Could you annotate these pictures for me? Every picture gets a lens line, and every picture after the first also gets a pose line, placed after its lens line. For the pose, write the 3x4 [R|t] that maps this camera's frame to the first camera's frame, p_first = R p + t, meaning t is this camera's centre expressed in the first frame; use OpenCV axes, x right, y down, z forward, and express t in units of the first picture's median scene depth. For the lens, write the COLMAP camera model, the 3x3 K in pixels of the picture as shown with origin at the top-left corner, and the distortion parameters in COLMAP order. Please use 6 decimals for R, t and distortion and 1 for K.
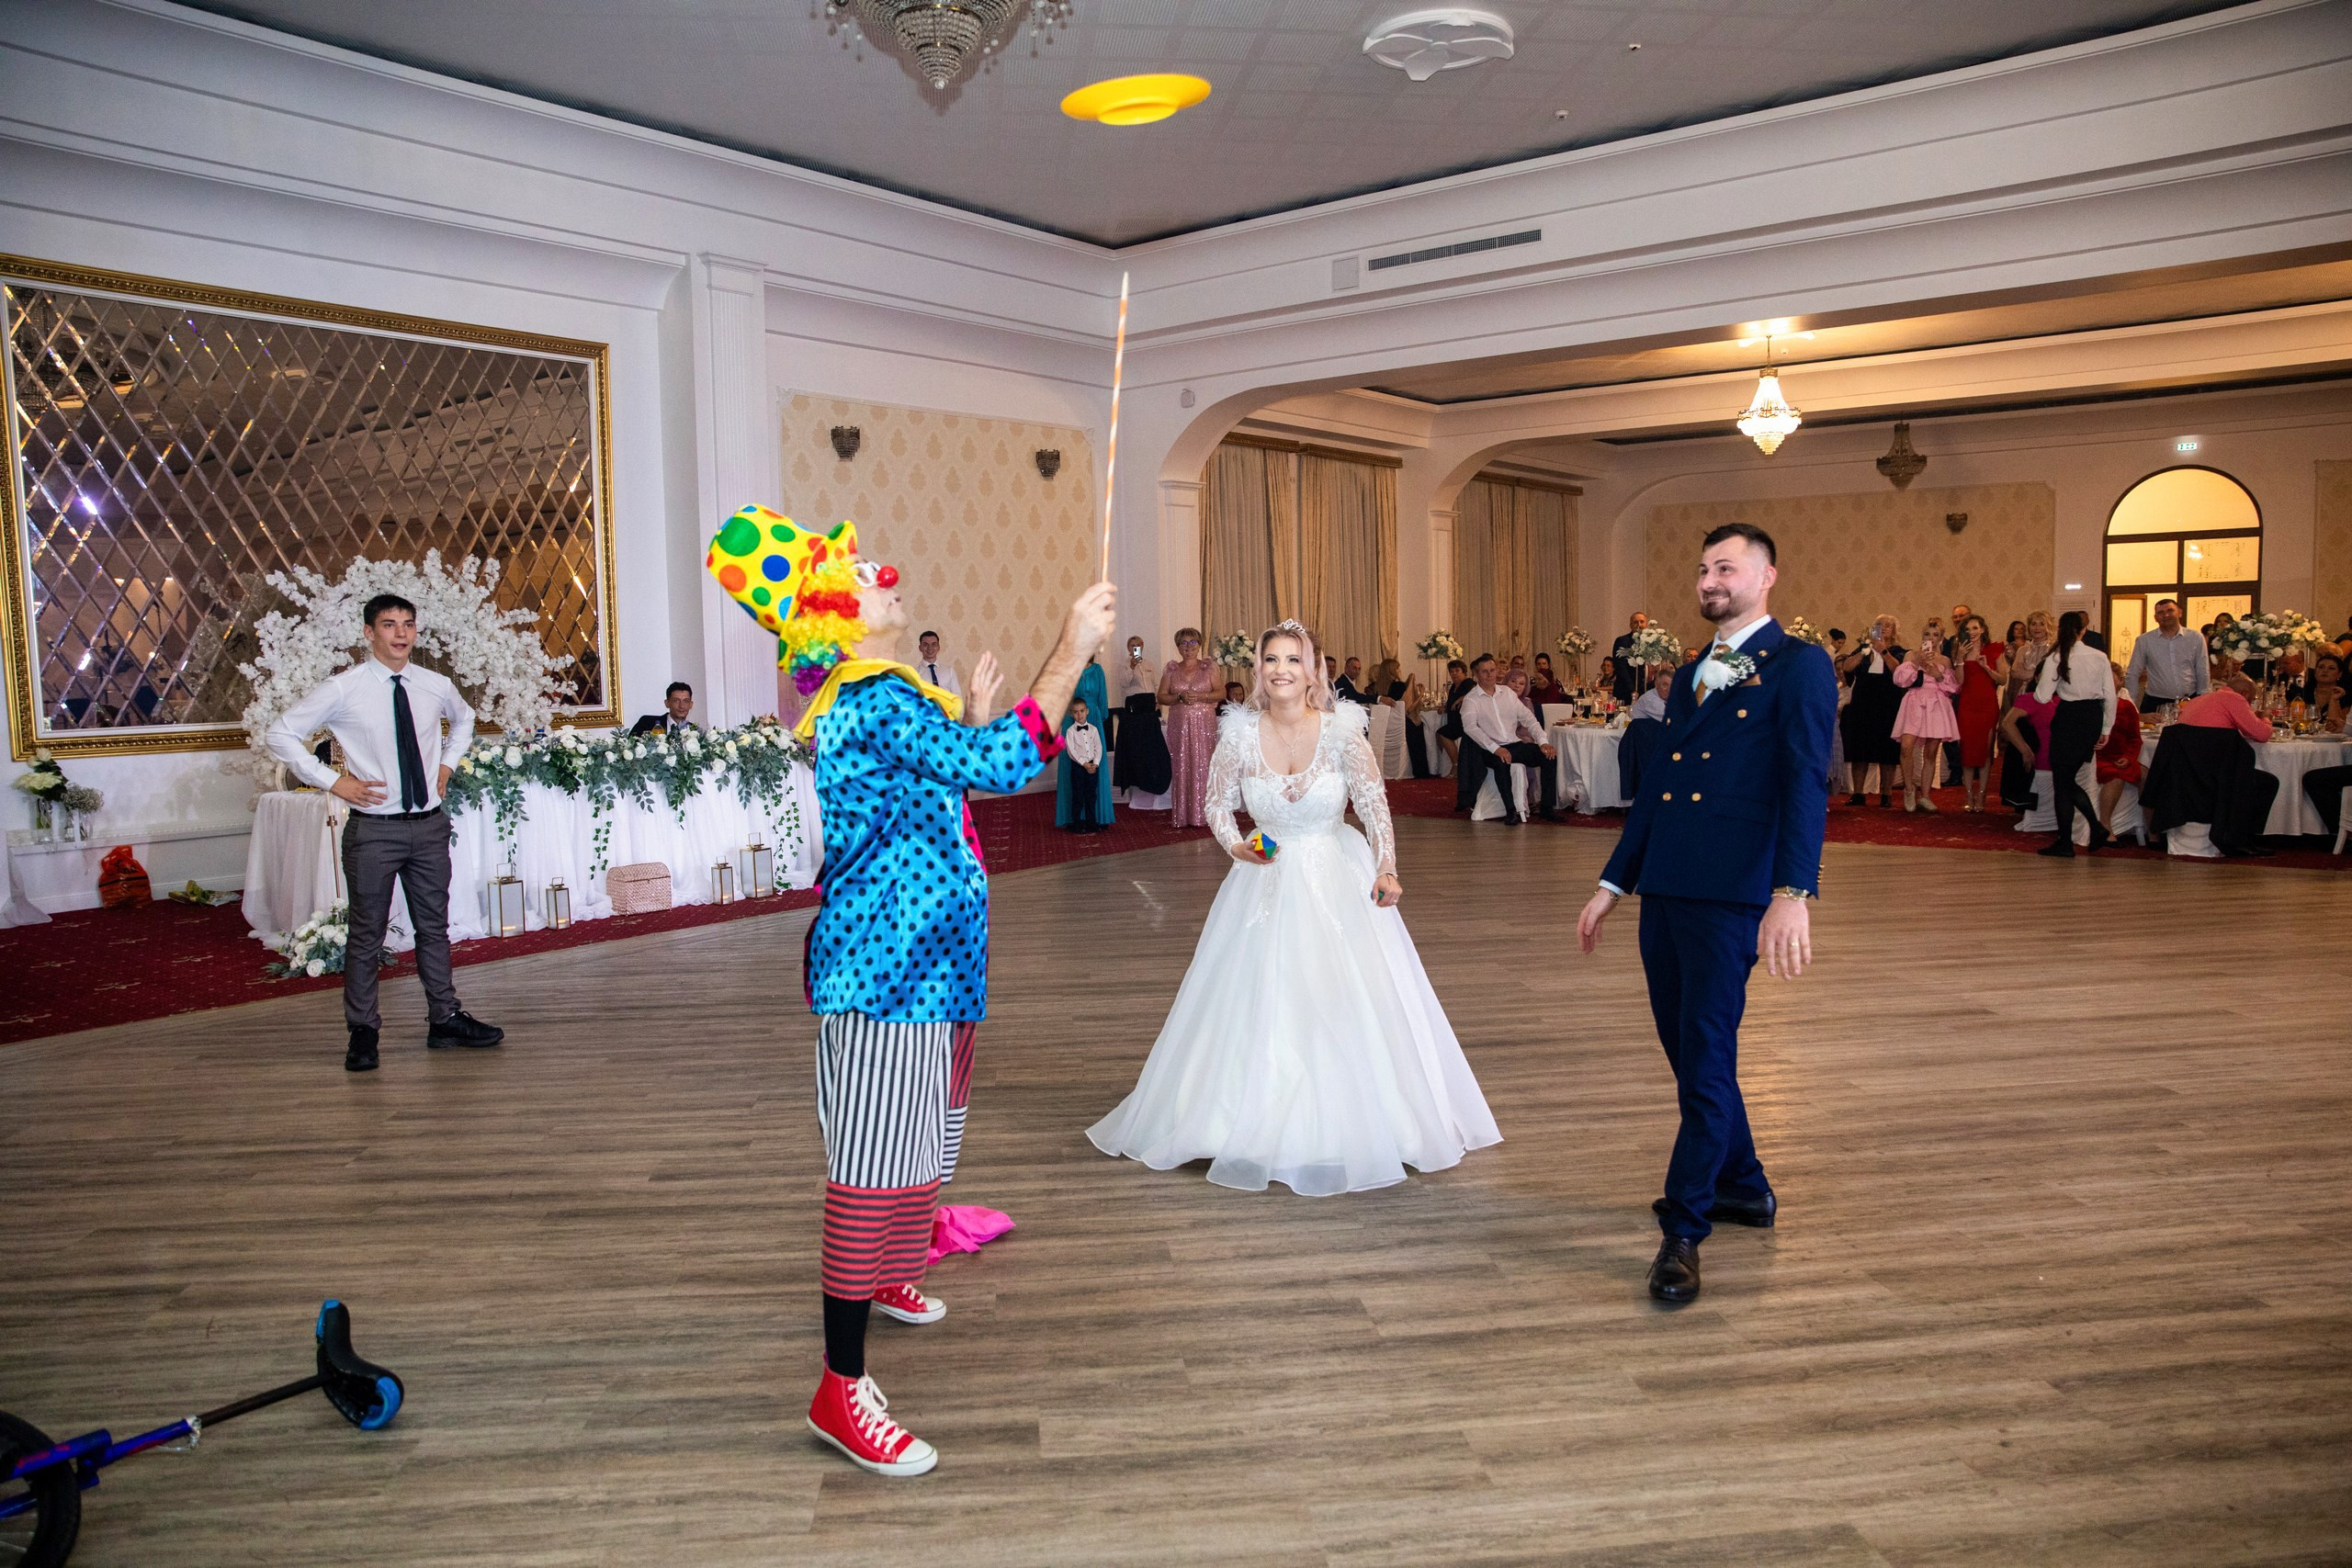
lens RADIAL K [[1604.7, 0, 1176.0], [0, 1604.7, 784.0], [0, 0, 1]] dist [-0.105145, 0.085047]
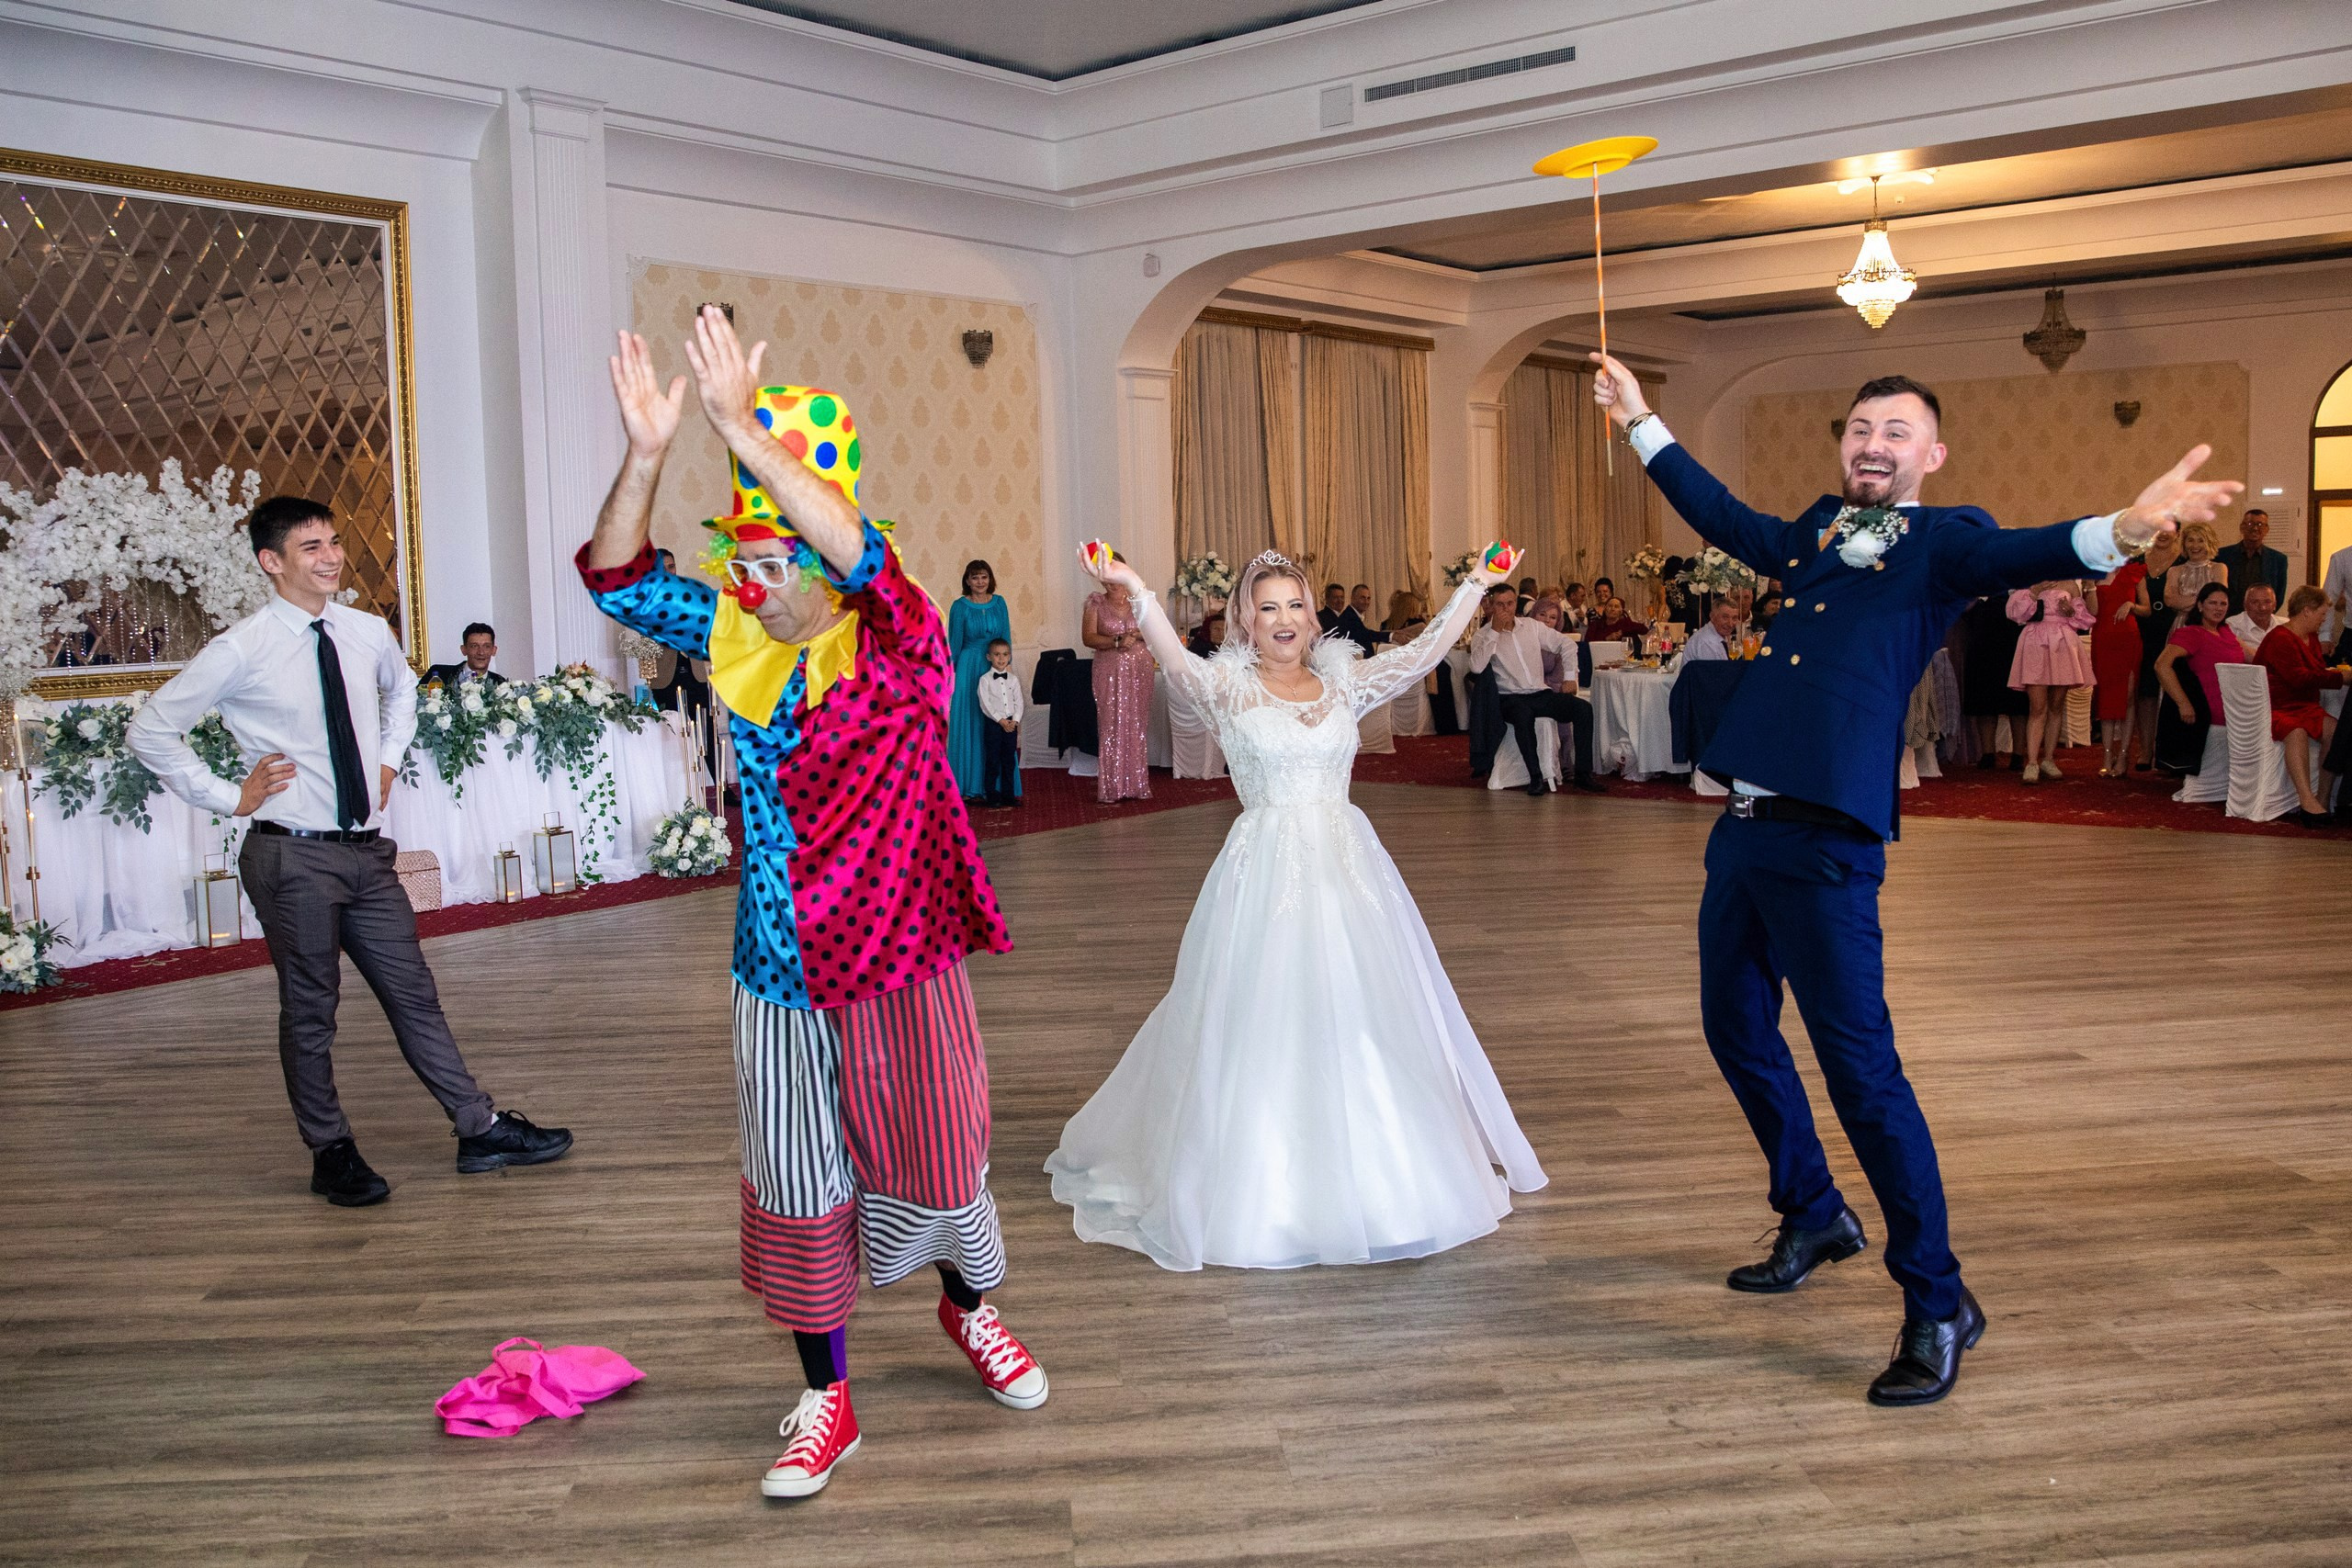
lens RADIAL K [[1922.7, 0, 1175.9], [0, 1922.7, 740.8], [0, 0, 1]] dist [-0.110104, 0.093407]
pose [[0.999776, -0.004273, -0.020744, 0.062610], [0.004323, 0.999988, 0.002368, -0.005545], [0.020733, -0.002457, 0.999782, 0.054921]]
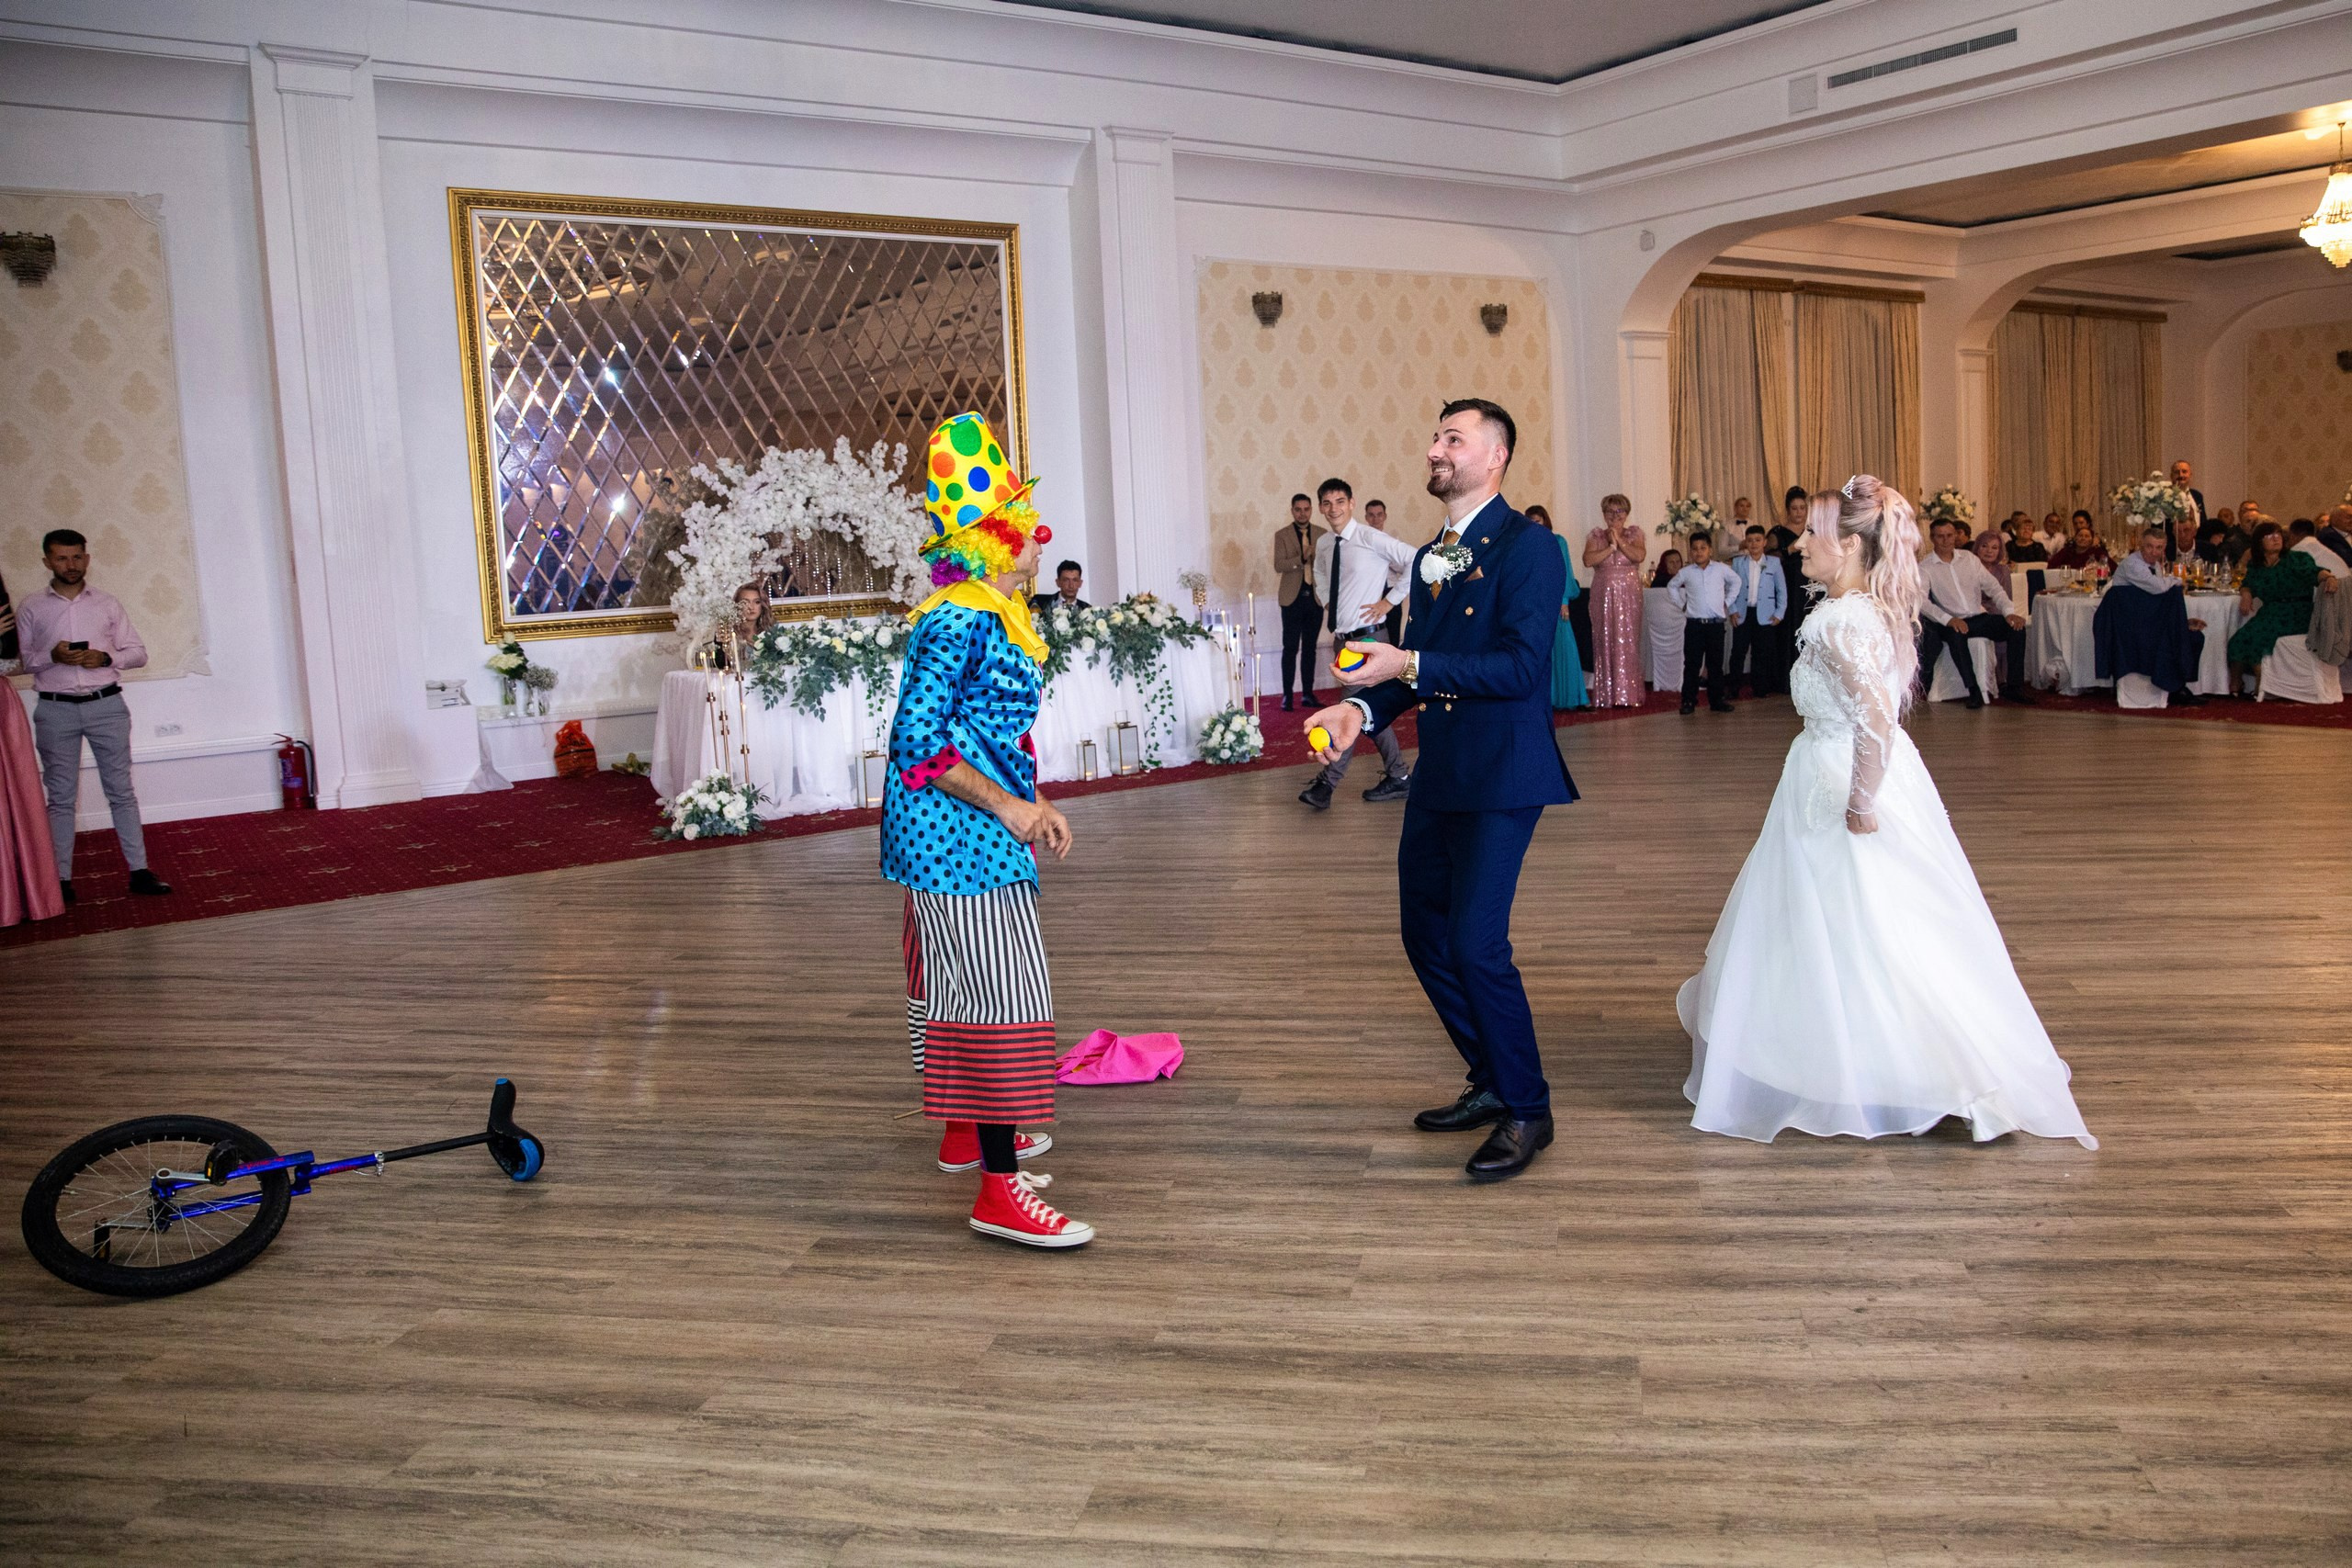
lens RADIAL K [[1776.8, 0, 1303.7], [0, 1776.8, 697.0], [0, 0, 1]] dist [-0.109159, 0.088957]
pose [[0.965708, 0.002722, -0.259616, 0.129422], [0.002239, 0.999820, 0.018814, 0.001199], [0.259621, -0.018750, 0.965529, -0.048437]]
